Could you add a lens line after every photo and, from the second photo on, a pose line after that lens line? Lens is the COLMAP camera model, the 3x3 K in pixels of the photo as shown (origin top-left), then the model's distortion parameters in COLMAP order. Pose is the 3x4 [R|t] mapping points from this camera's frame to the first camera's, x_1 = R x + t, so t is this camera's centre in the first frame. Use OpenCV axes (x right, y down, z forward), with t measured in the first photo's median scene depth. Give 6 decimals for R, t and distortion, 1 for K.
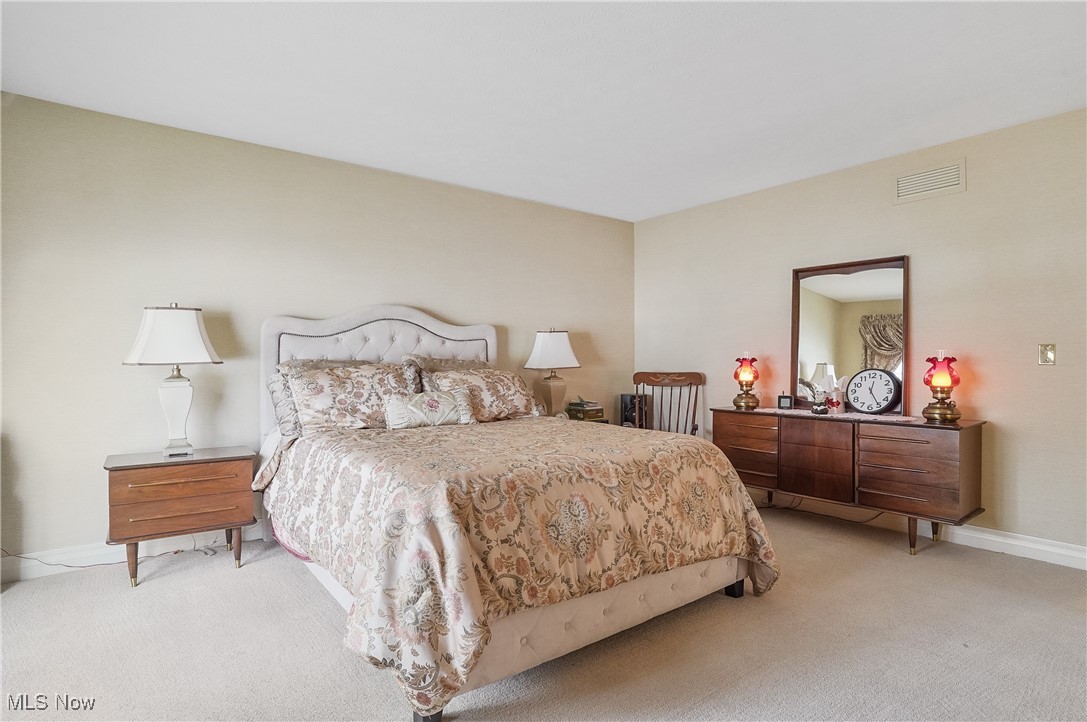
lens RADIAL K [[571.0, 0, 540.7], [0, 571.0, 355.7], [0, 0, 1]] dist [-0.046349, 0.015077]
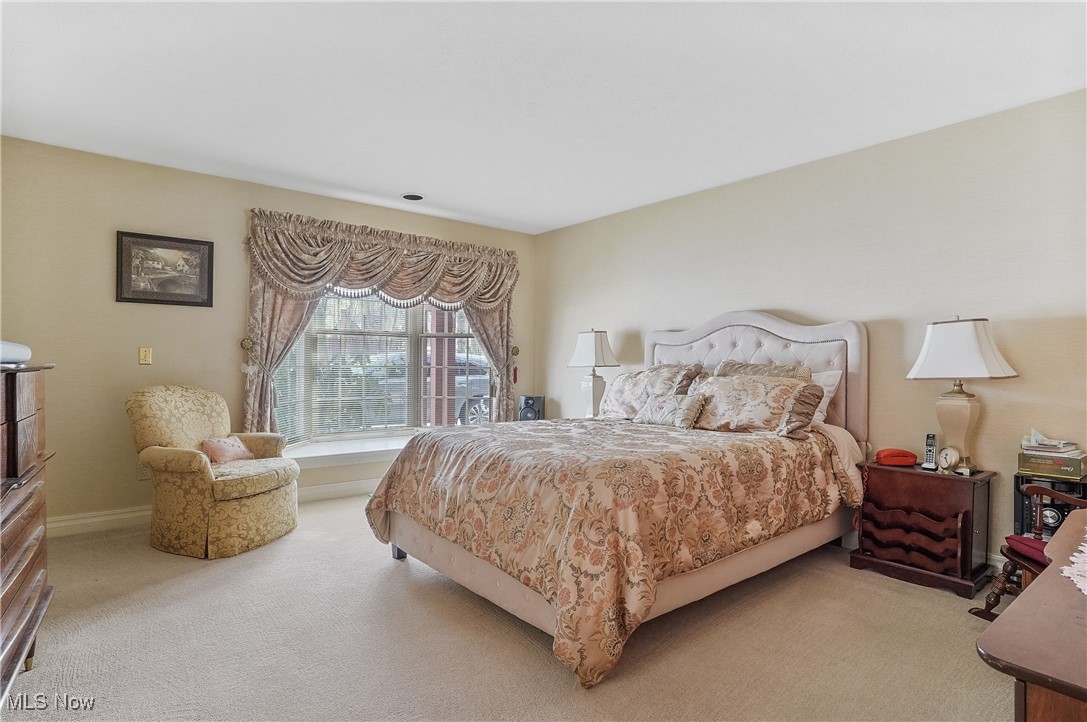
lens RADIAL K [[571.0, 0, 541.2], [0, 571.0, 363.5], [0, 0, 1]] dist [-0.046349, 0.015077]
pose [[0.024316, -0.010293, -0.999651, 0.700951], [-0.012084, 0.999871, -0.010589, 0.017950], [0.999631, 0.012337, 0.024188, 0.606478]]
